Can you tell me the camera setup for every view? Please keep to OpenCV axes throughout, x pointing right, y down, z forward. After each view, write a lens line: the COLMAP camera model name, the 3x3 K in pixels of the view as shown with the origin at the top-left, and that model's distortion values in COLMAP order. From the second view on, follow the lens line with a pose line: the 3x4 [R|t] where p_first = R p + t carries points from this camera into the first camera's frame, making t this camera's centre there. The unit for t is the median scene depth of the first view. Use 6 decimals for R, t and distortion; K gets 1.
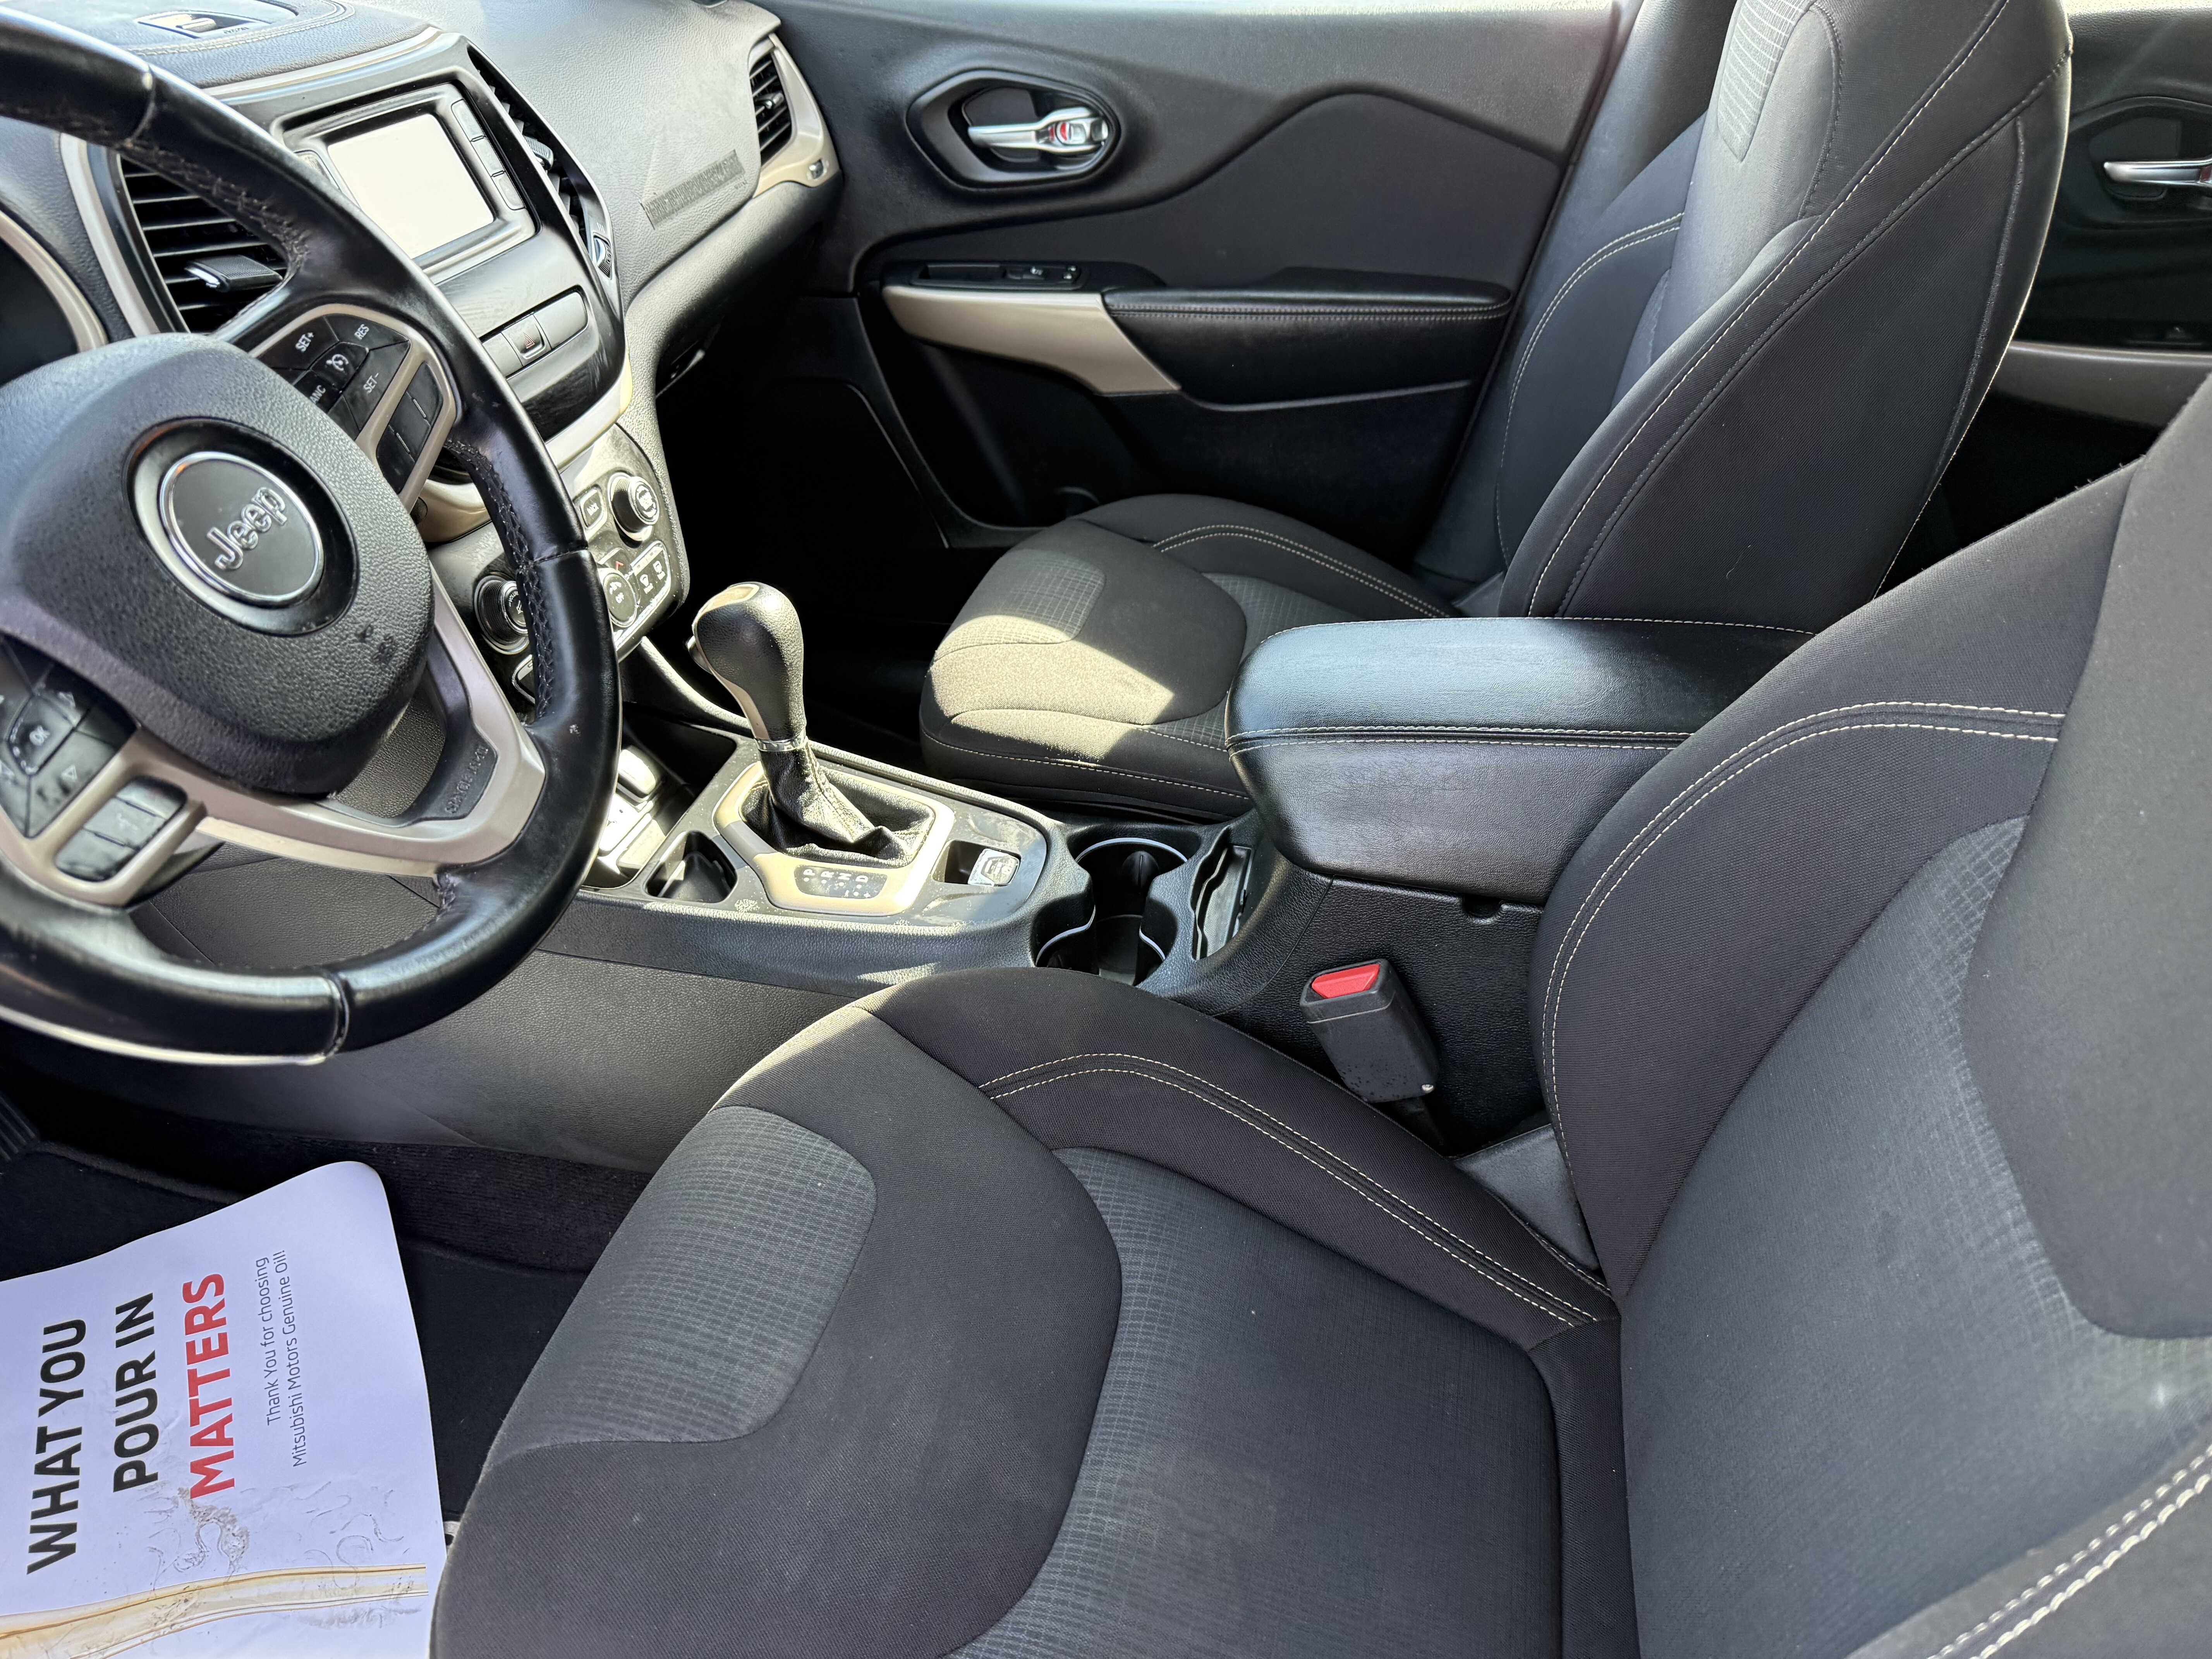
lens RADIAL K [[1556.6, 0, 1107.1], [0, 1556.6, 774.5], [0, 0, 1]] dist [0.001188, -0.027690]
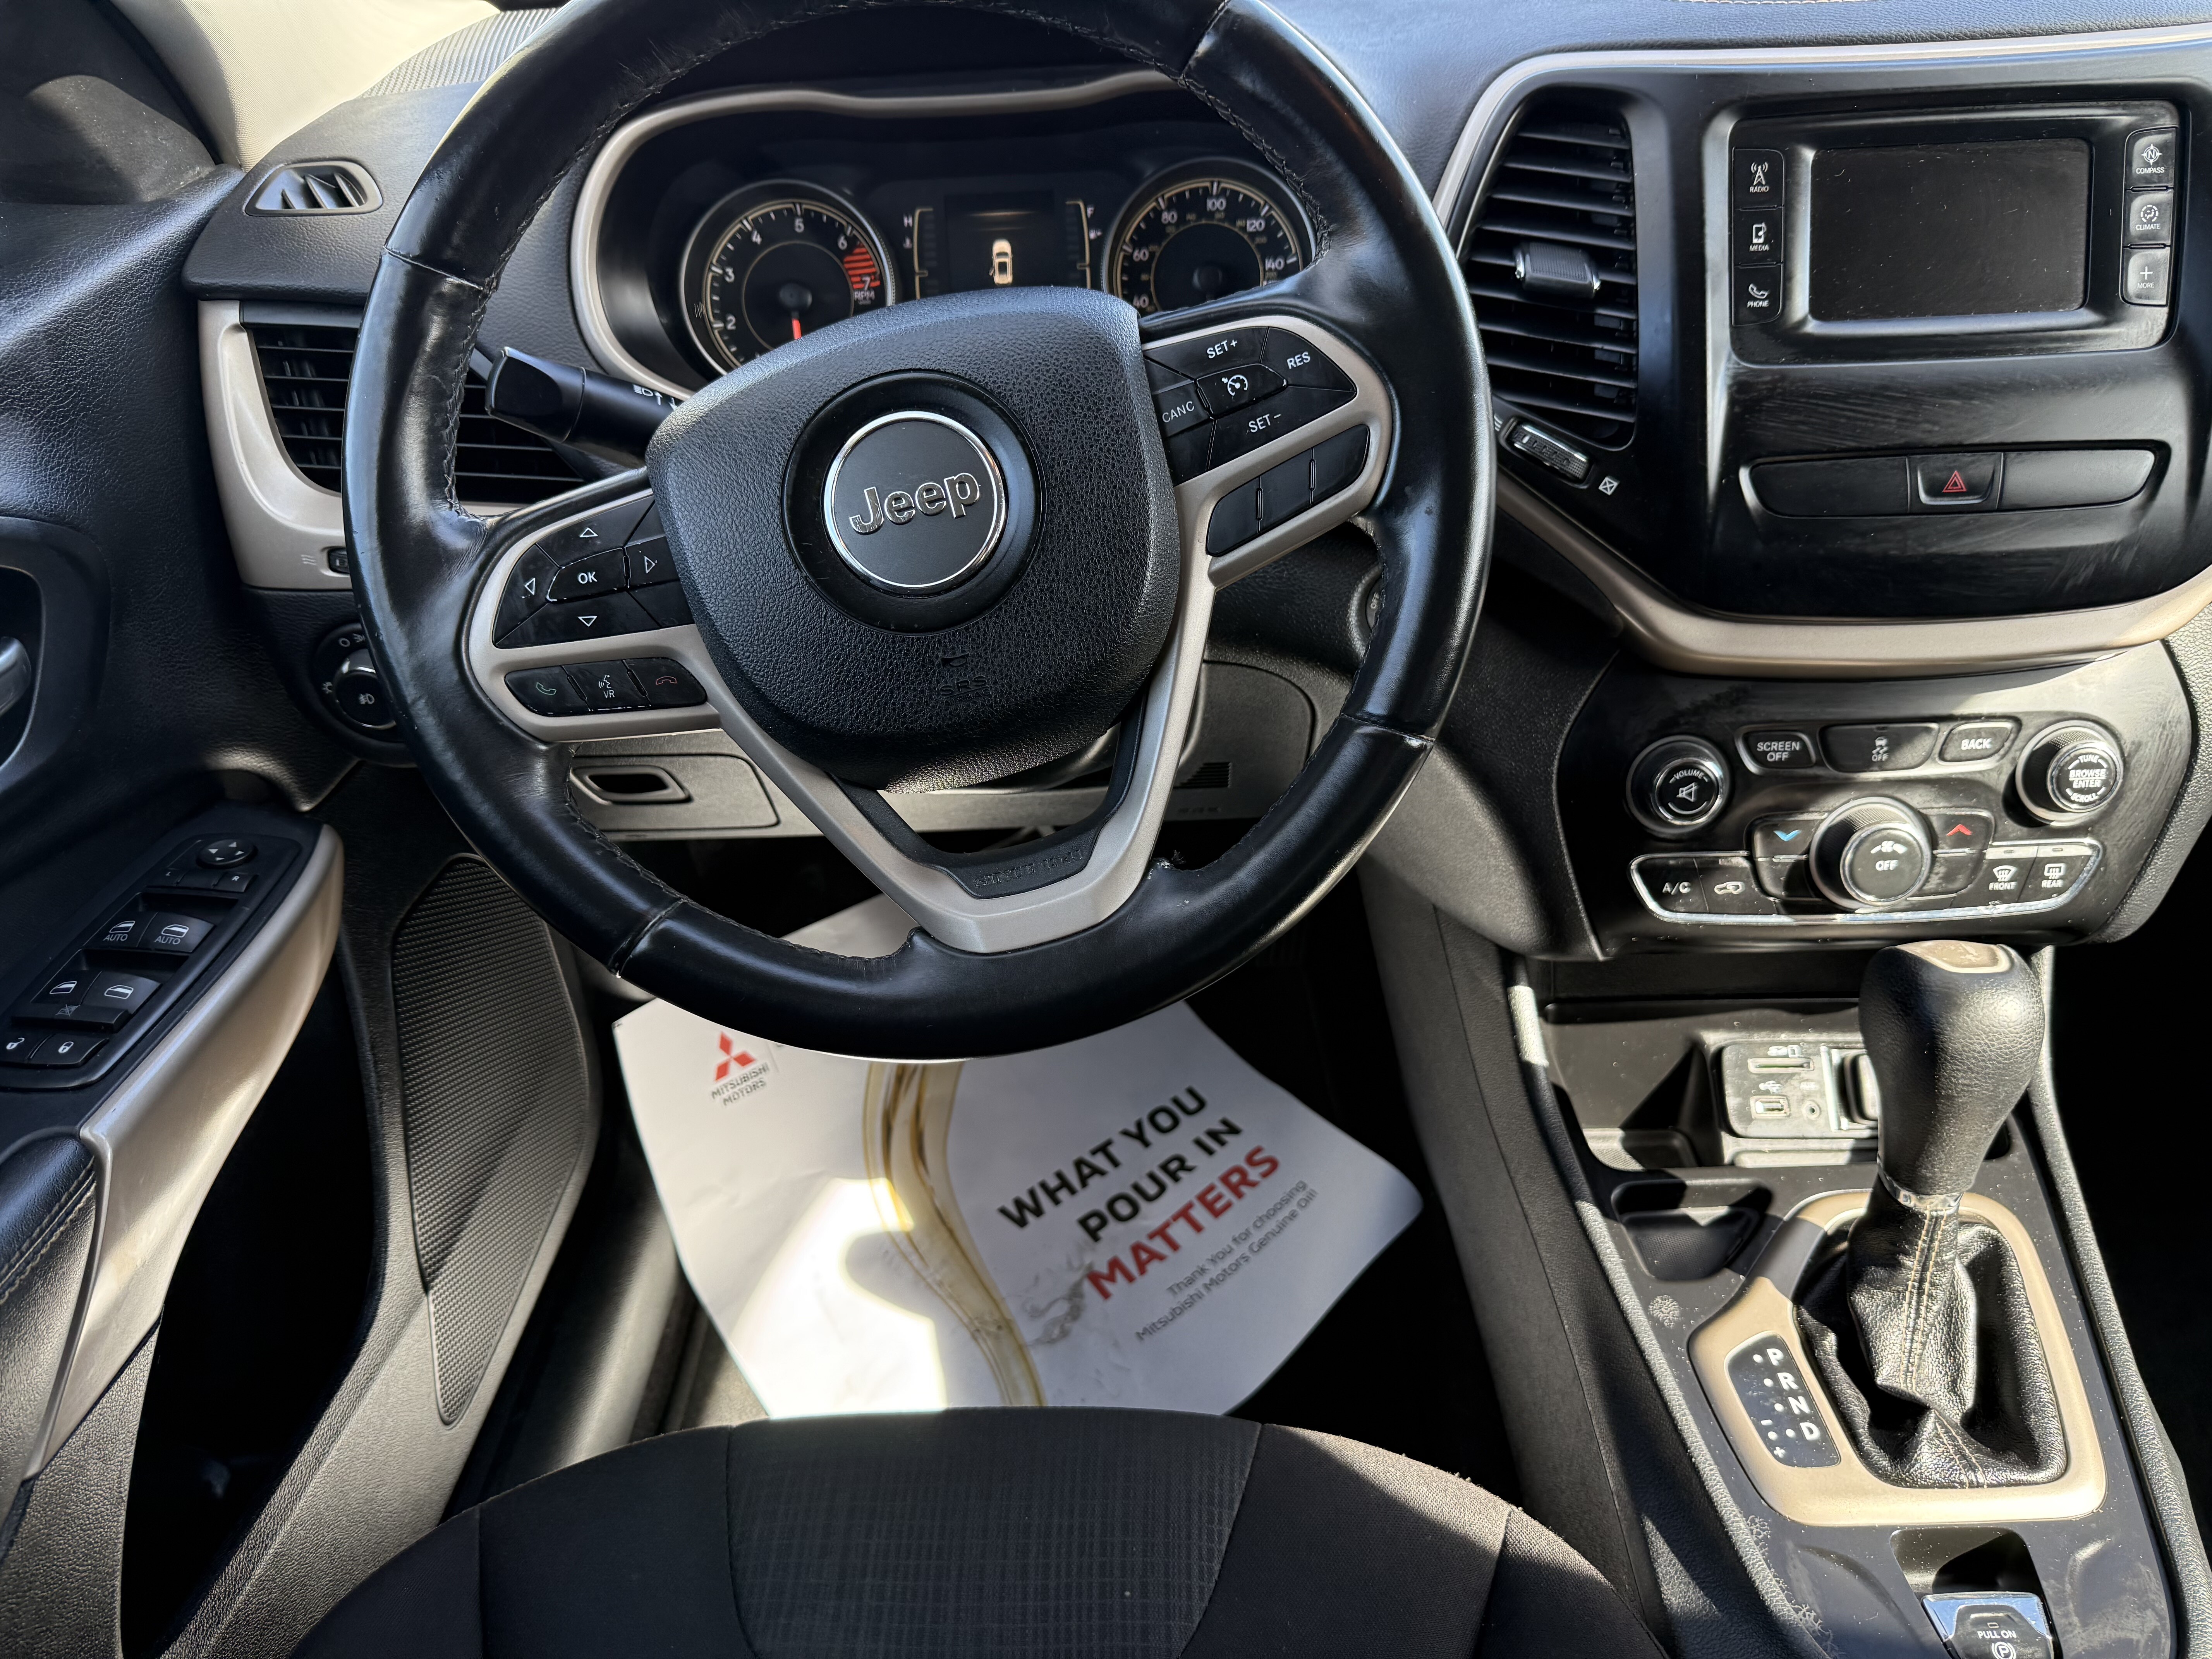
lens RADIAL K [[1556.6, 0, 1107.1], [0, 1556.6, 774.5], [0, 0, 1]] dist [0.001188, -0.027690]
pose [[0.193012, 0.494480, -0.847488, 0.177776], [-0.482913, 0.799749, 0.356645, -0.221235], [0.854132, 0.340426, 0.393152, 0.421997]]
